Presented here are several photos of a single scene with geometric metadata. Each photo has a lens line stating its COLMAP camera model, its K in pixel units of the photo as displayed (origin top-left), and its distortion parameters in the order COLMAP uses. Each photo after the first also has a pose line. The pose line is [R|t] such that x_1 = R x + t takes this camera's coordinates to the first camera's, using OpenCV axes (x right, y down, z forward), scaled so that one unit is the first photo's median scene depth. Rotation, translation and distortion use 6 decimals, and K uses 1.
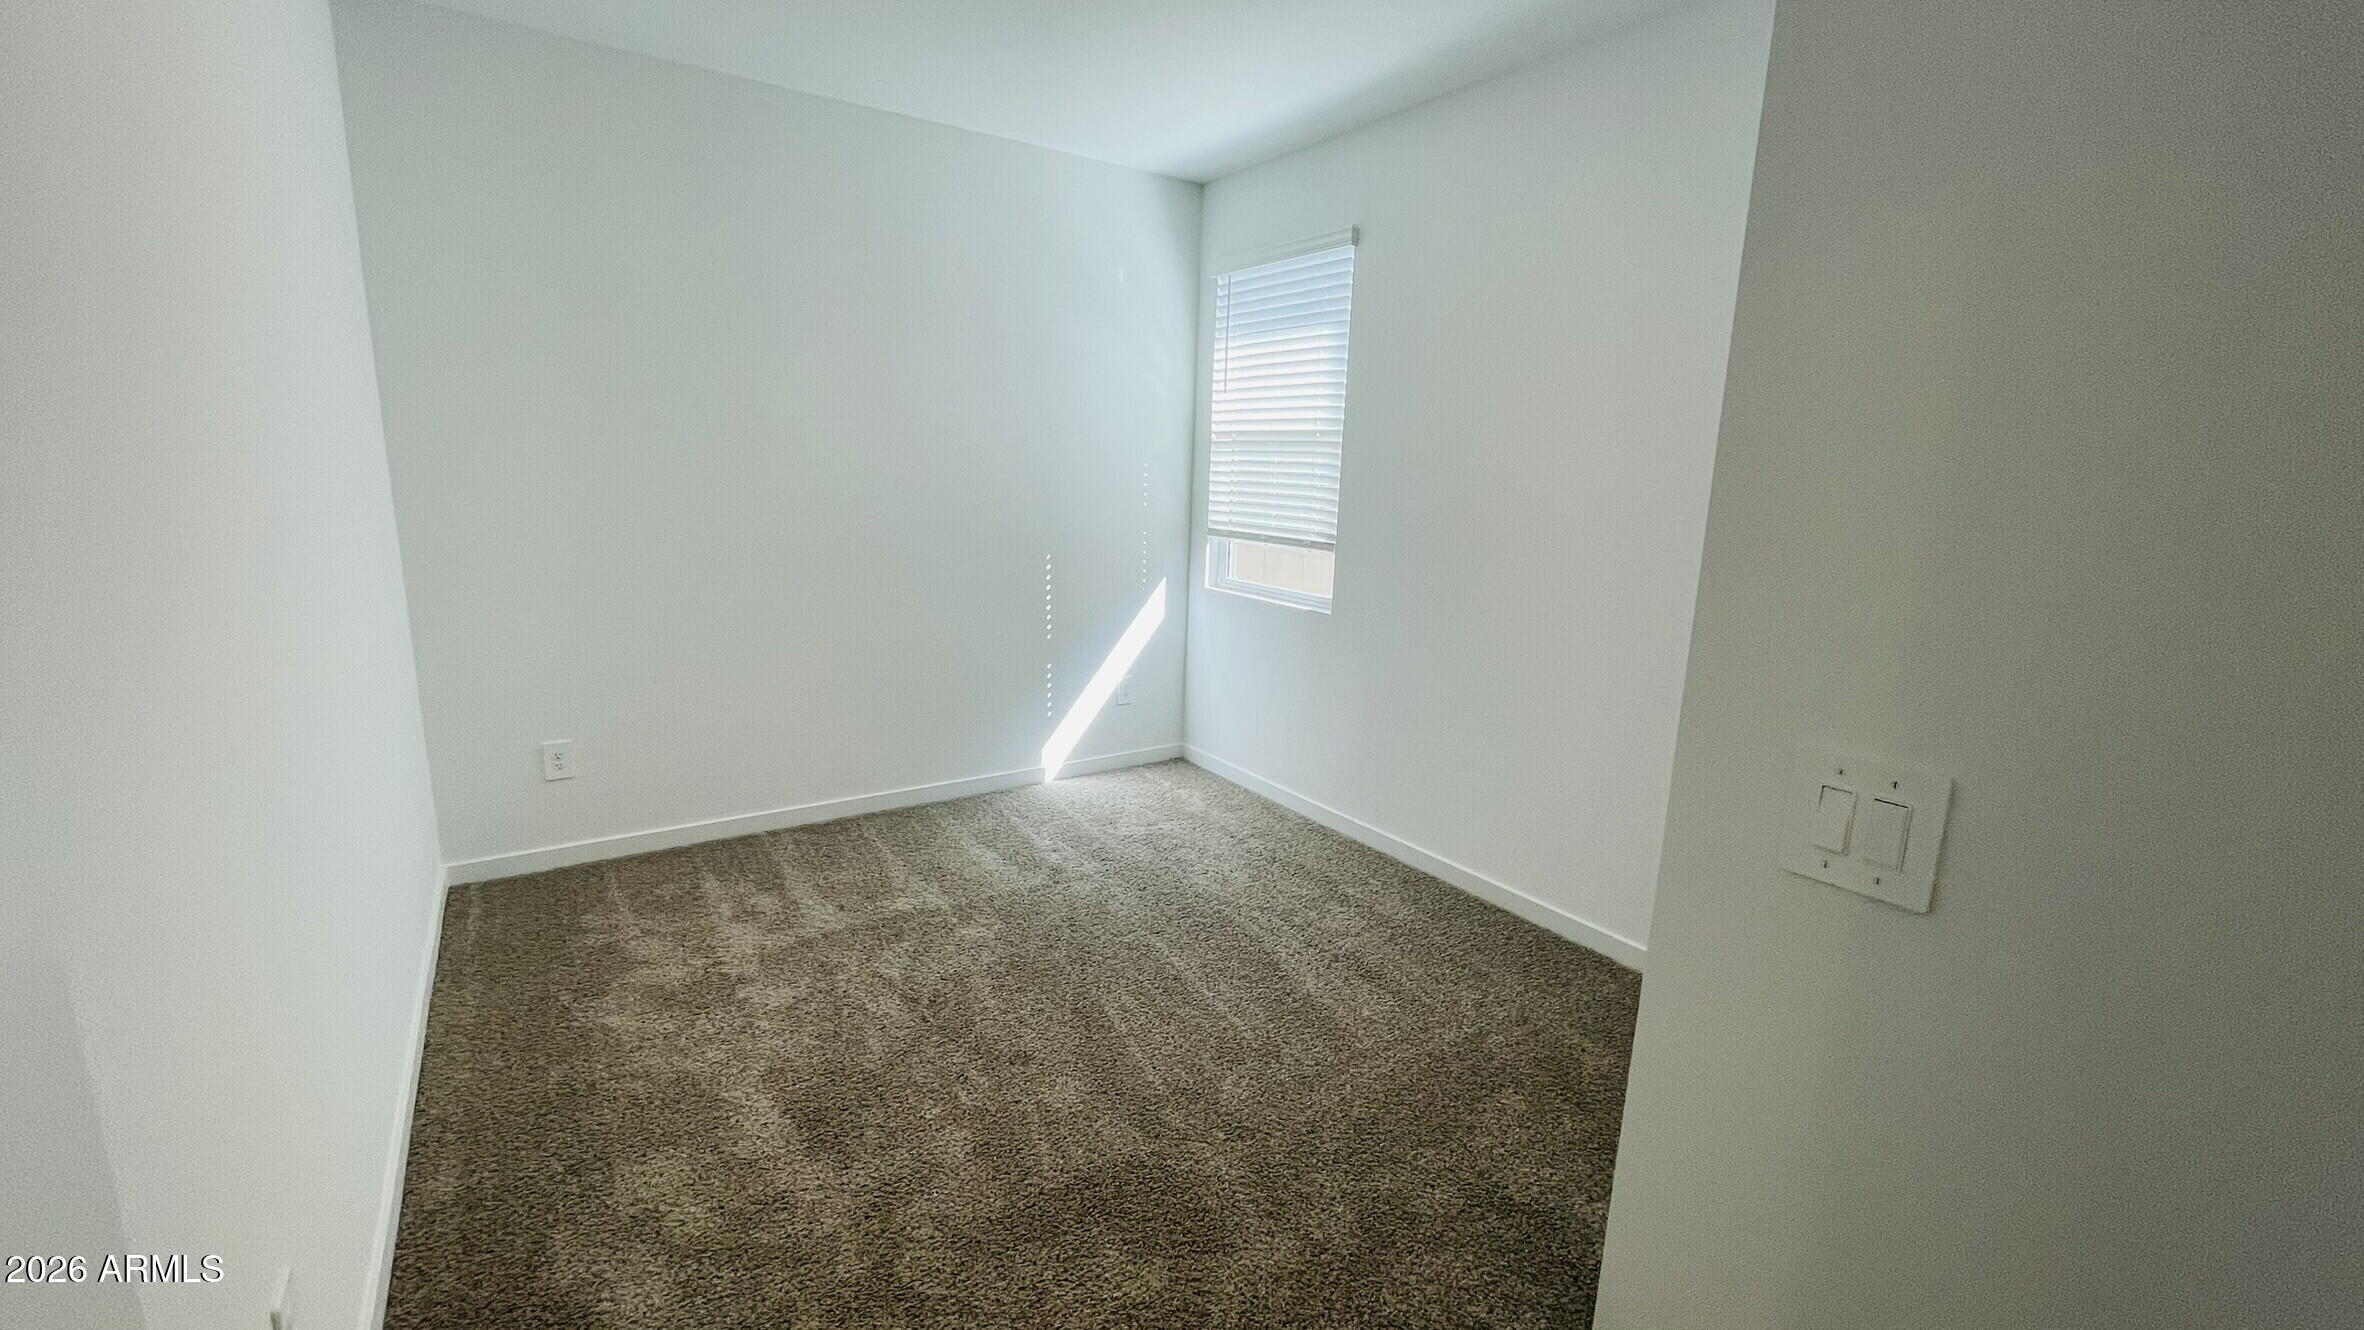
lens RADIAL K [[954.6, 0, 1182.0], [0, 954.6, 665.0], [0, 0, 1]] dist [0.000001, 0.000310]
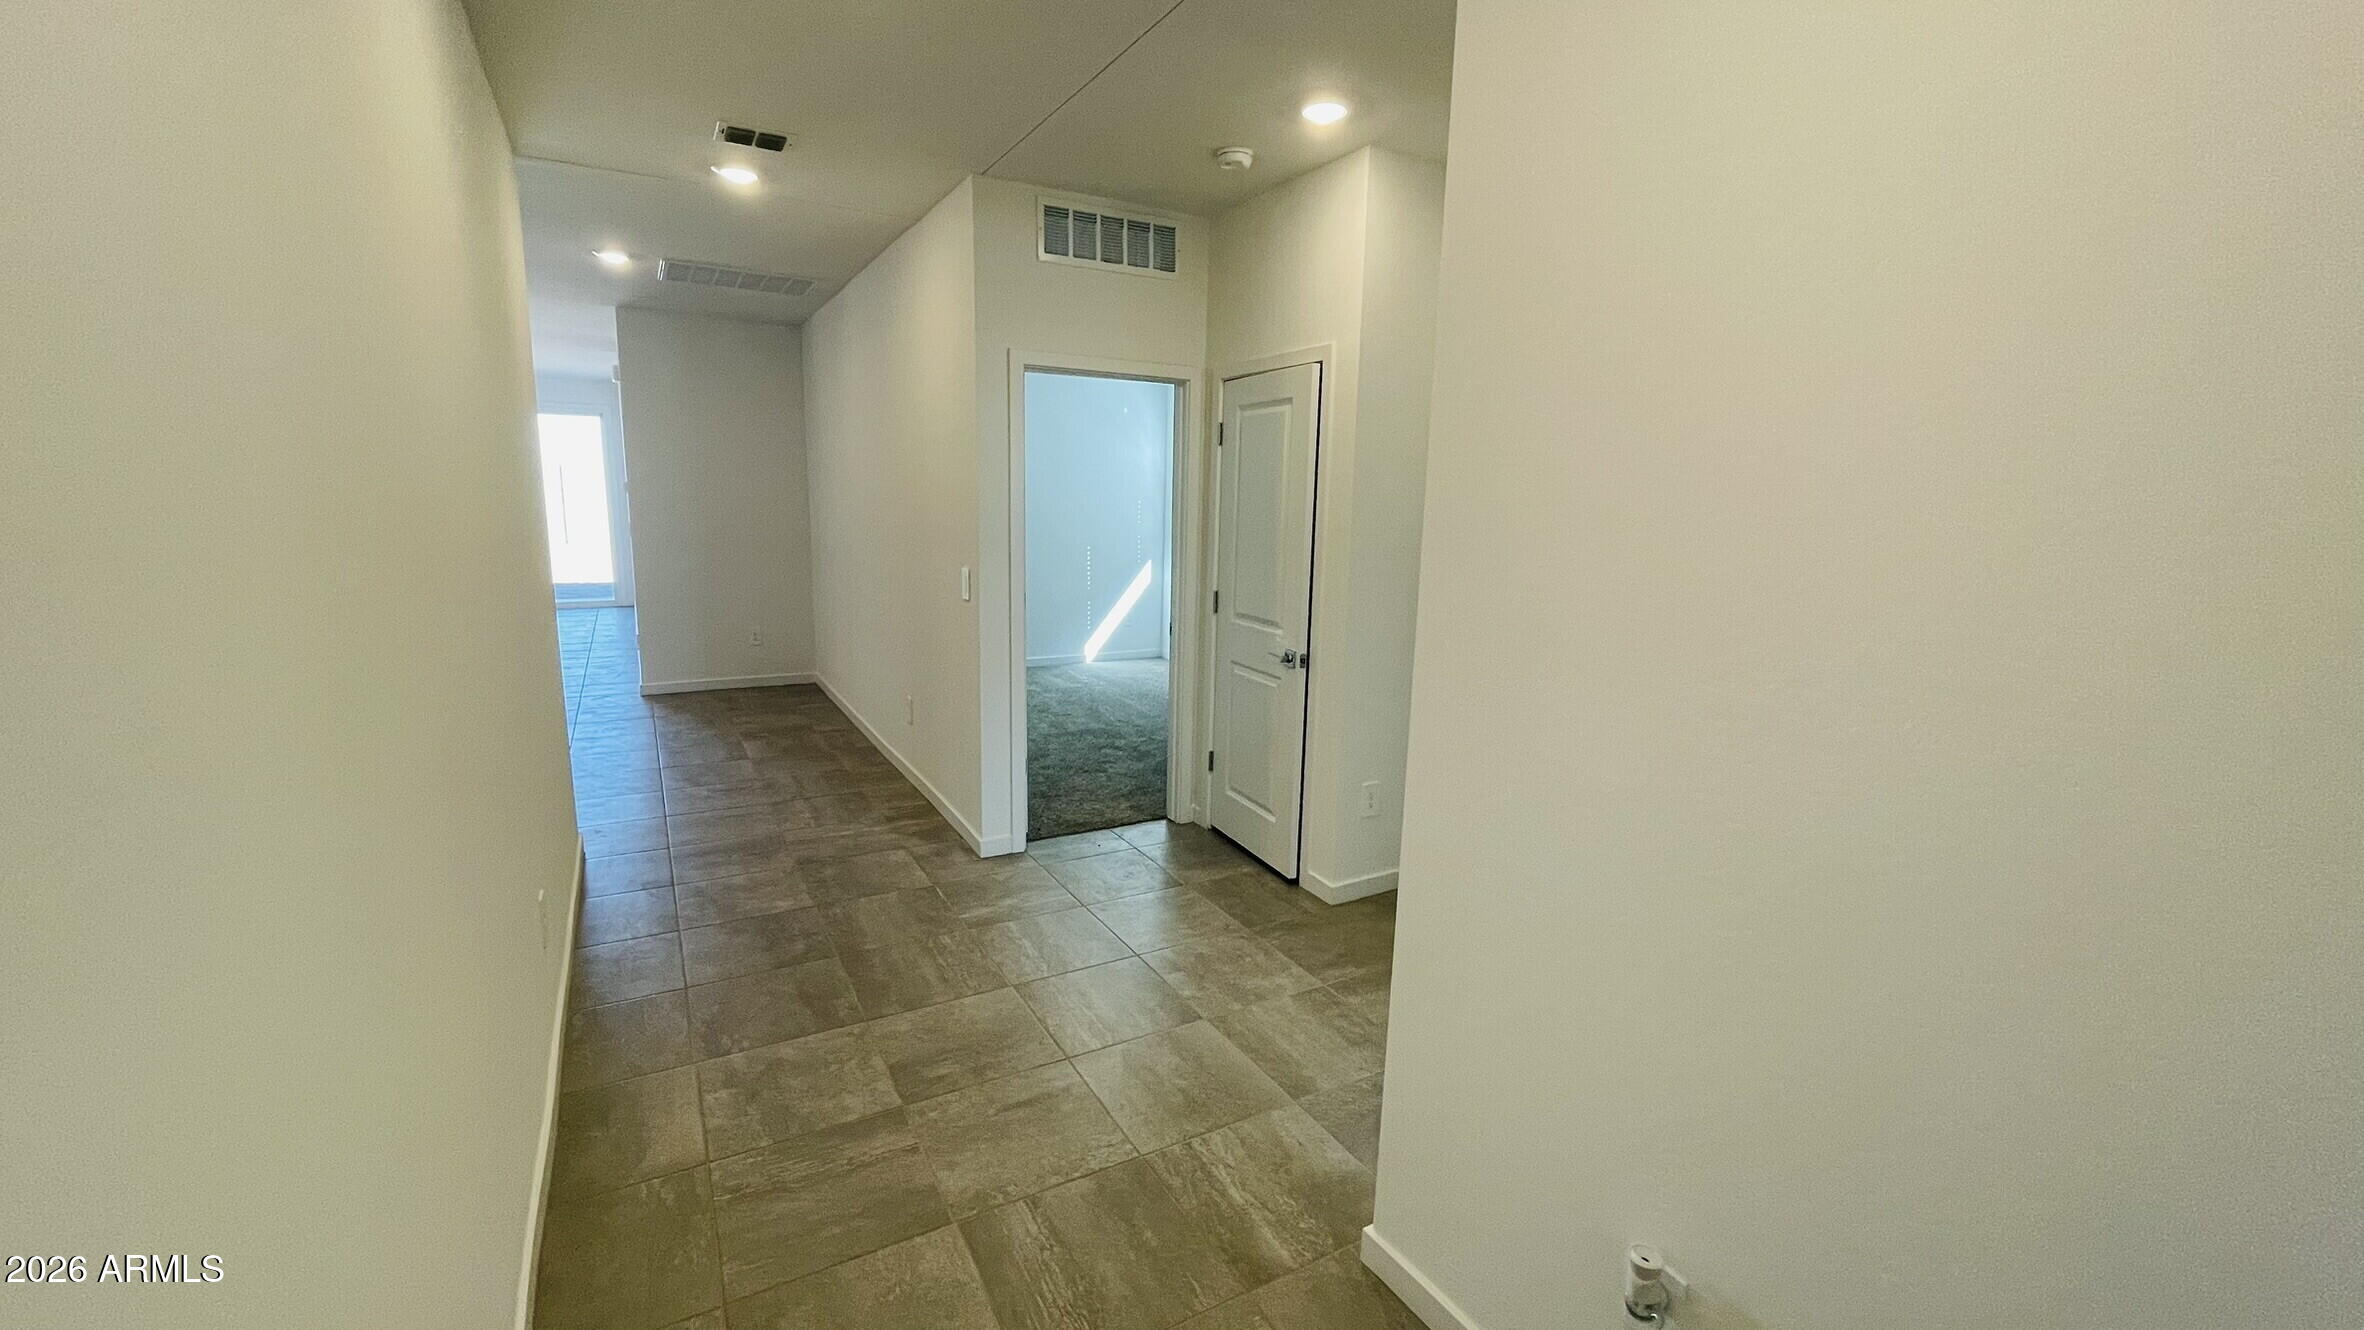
lens RADIAL K [[954.6, 0, 1182.0], [0, 954.6, 665.0], [0, 0, 1]] dist [0.000001, 0.000310]
pose [[0.996963, 0.009421, -0.077307, 0.202538], [-0.012351, 0.999220, -0.037505, 0.199833], [0.076893, 0.038346, 0.996302, -0.928275]]
